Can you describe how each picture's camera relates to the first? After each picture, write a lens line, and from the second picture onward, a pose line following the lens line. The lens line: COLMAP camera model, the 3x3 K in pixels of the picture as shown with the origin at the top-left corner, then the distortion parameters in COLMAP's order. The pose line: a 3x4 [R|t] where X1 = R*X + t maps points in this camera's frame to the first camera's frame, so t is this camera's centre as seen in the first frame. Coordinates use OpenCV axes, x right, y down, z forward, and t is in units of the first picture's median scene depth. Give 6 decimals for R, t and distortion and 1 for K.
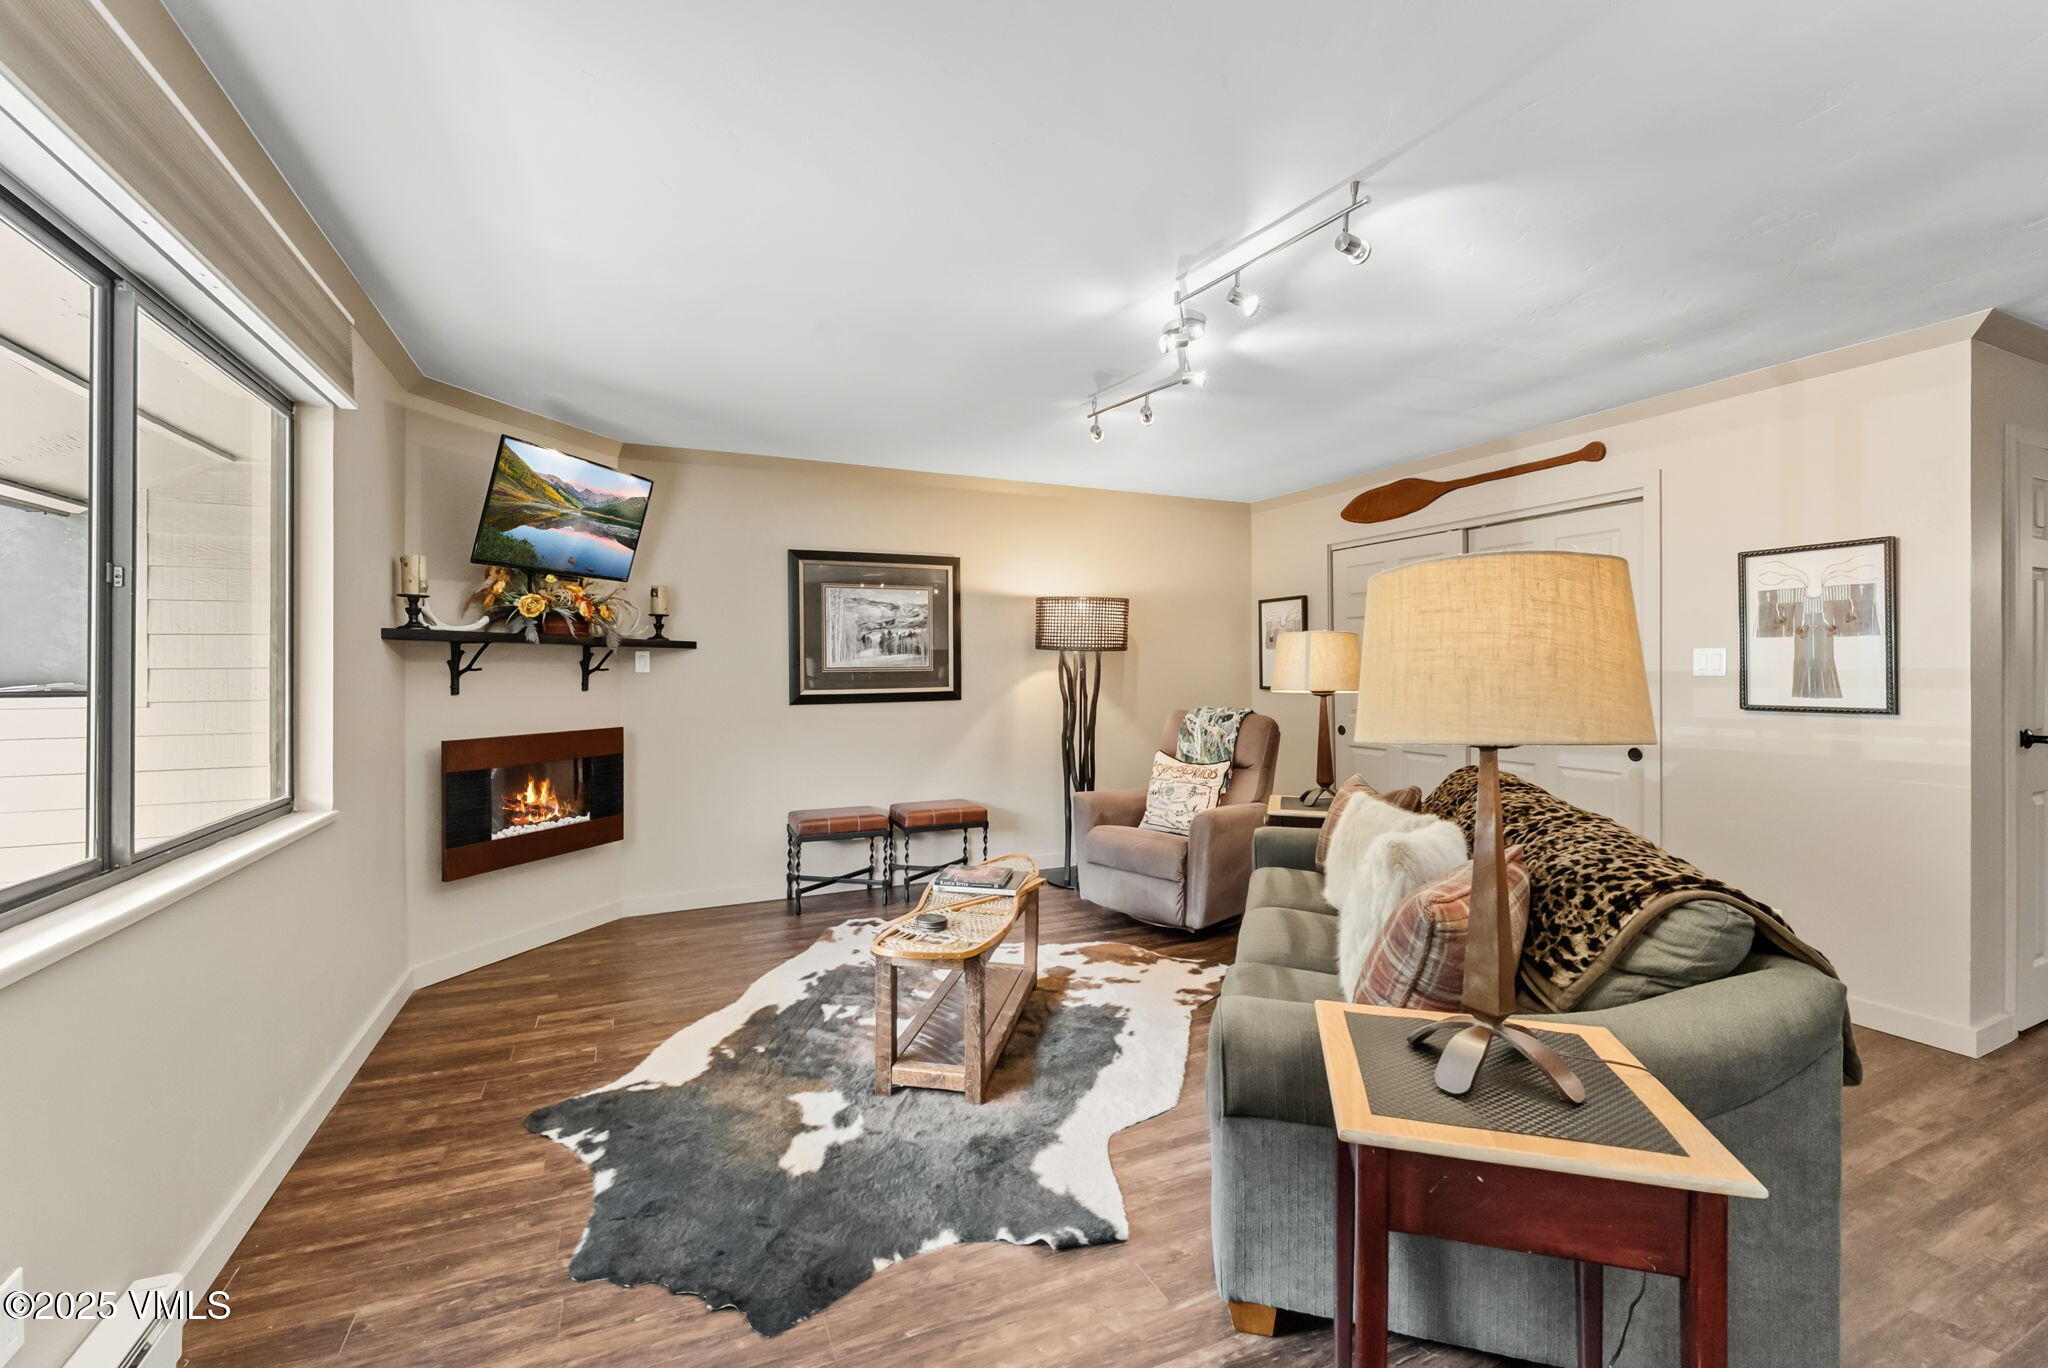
lens RADIAL K [[845.3, 0, 1017.6], [0, 845.3, 670.0], [0, 0, 1]] dist [0.001221, -0.000586]
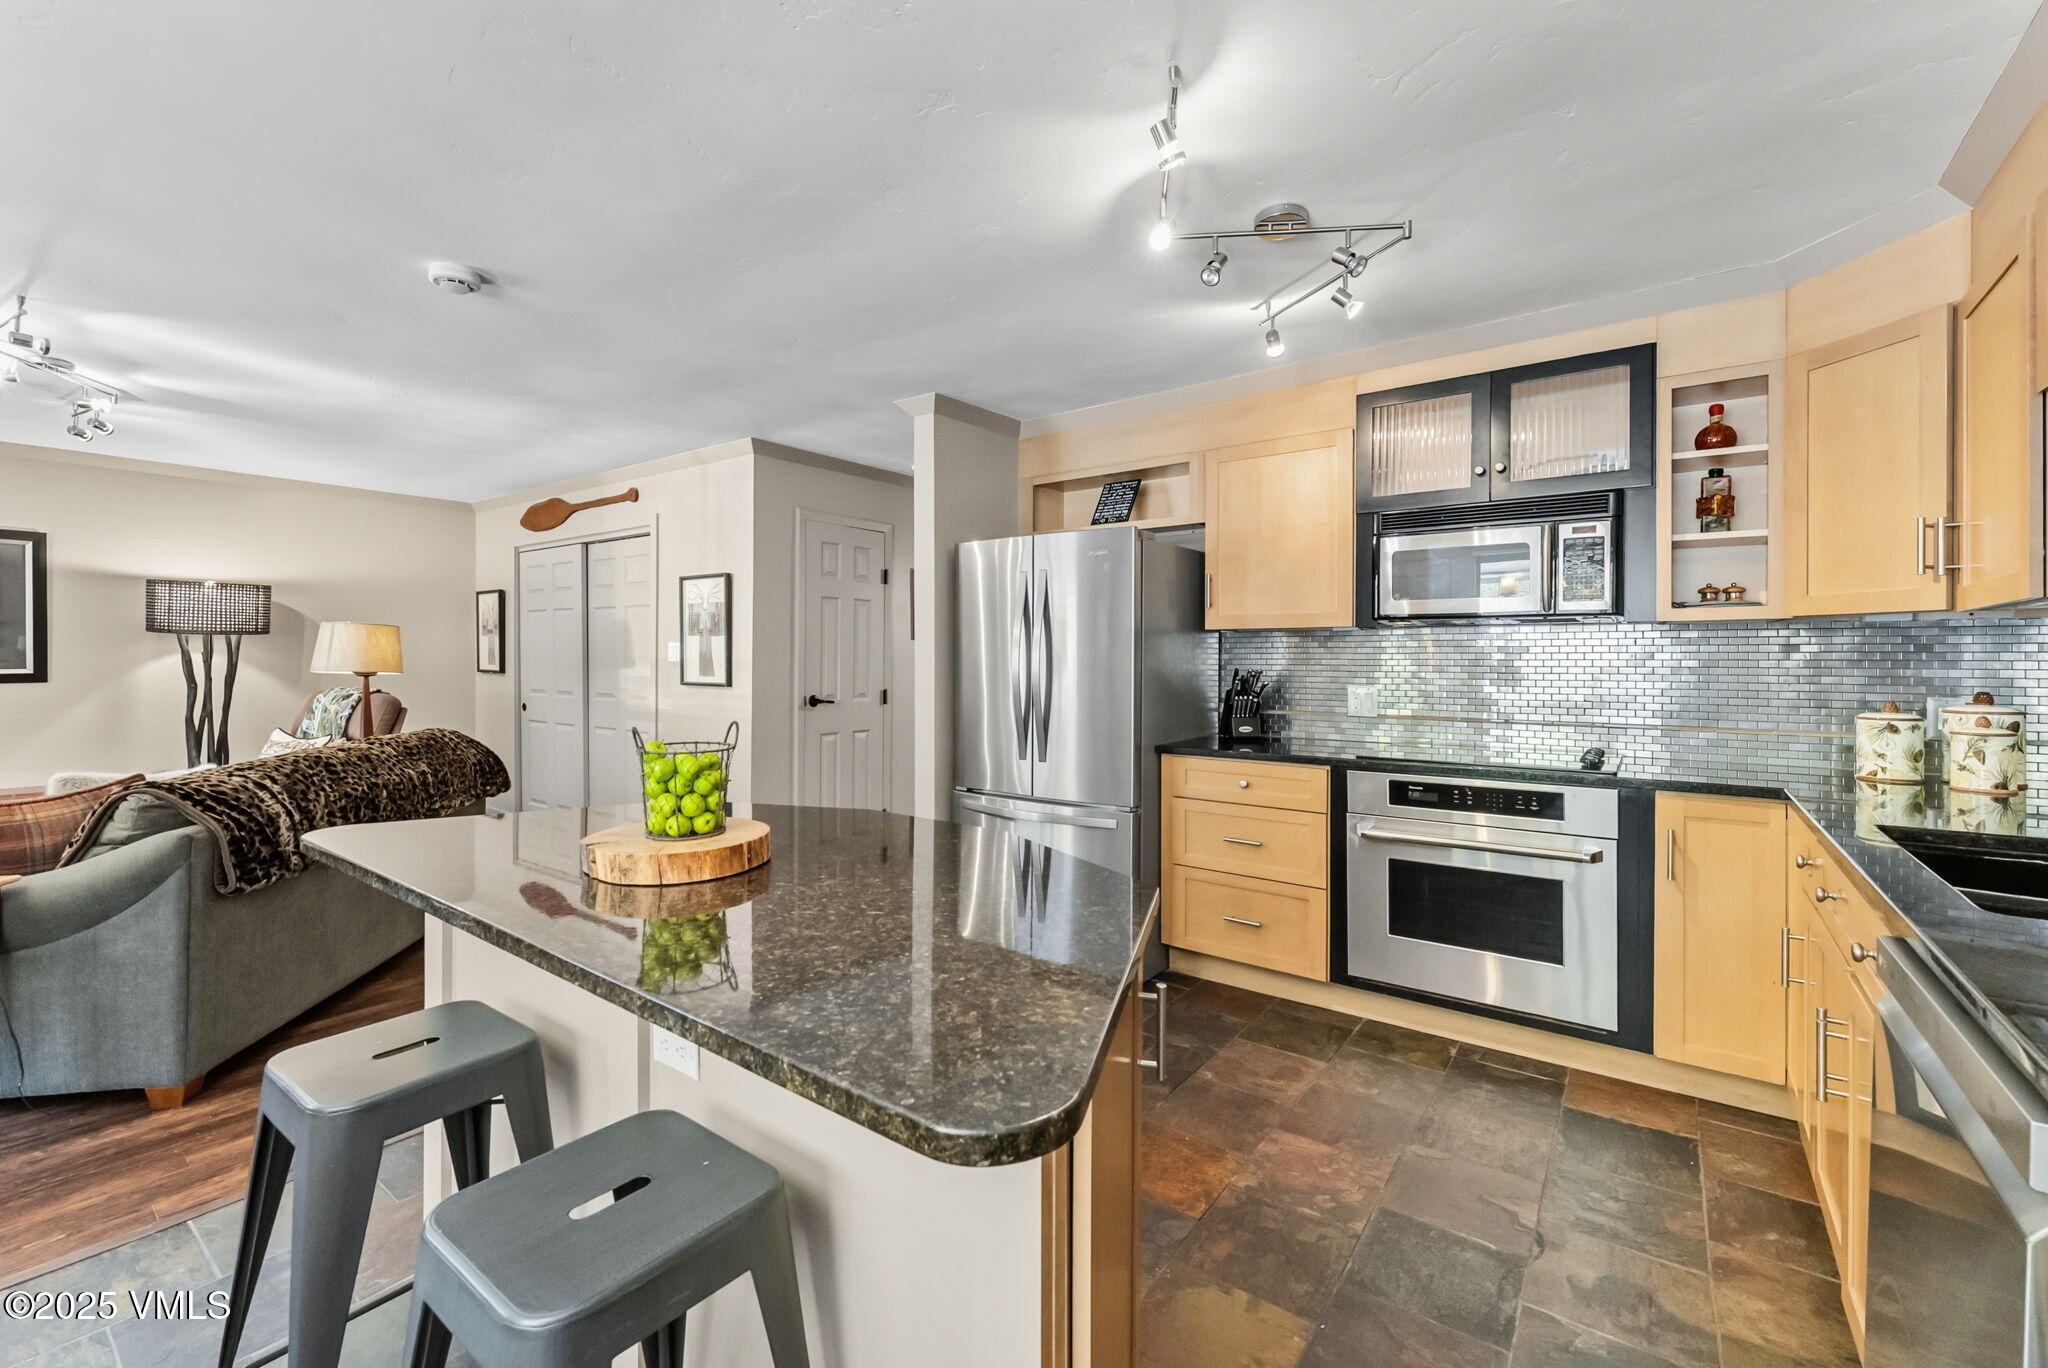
lens RADIAL K [[845.3, 0, 1020.0], [0, 845.3, 659.9], [0, 0, 1]] dist [0.001221, -0.000586]
pose [[0.877156, 0.008306, 0.480134, 0.674618], [-0.010620, 0.999941, 0.002104, -0.005625], [-0.480089, -0.006945, 0.877192, -0.565343]]
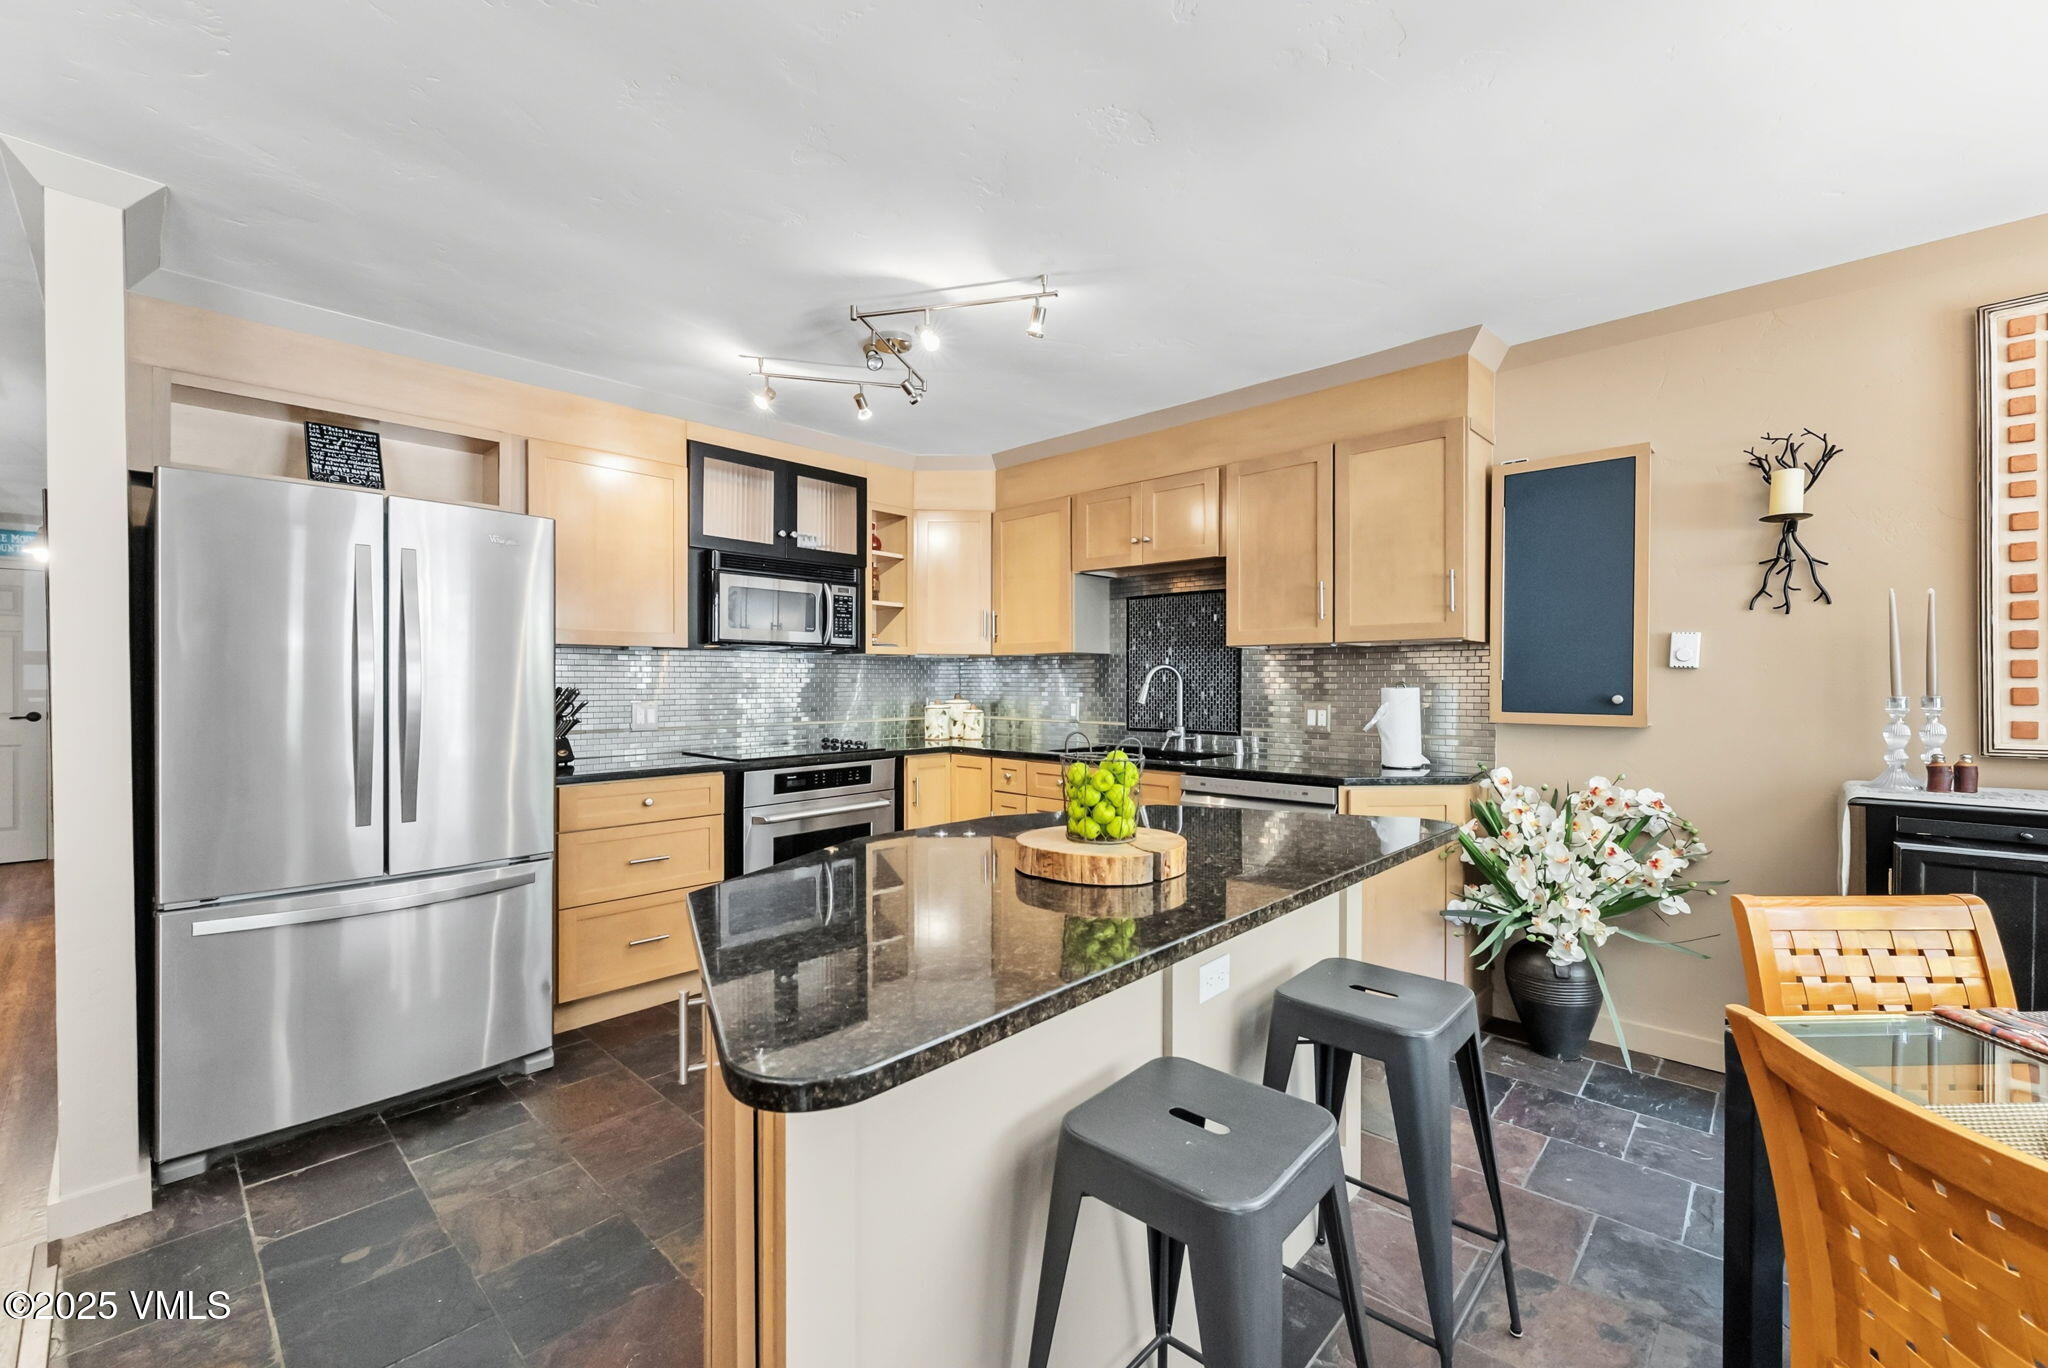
lens RADIAL K [[845.3, 0, 1014.0], [0, 845.3, 685.3], [0, 0, 1]] dist [0.001221, -0.000586]
pose [[-0.373377, 0.001777, 0.927678, 0.318681], [-0.001377, 0.999996, -0.002470, 0.004420], [-0.927679, -0.002200, -0.373373, 0.127138]]
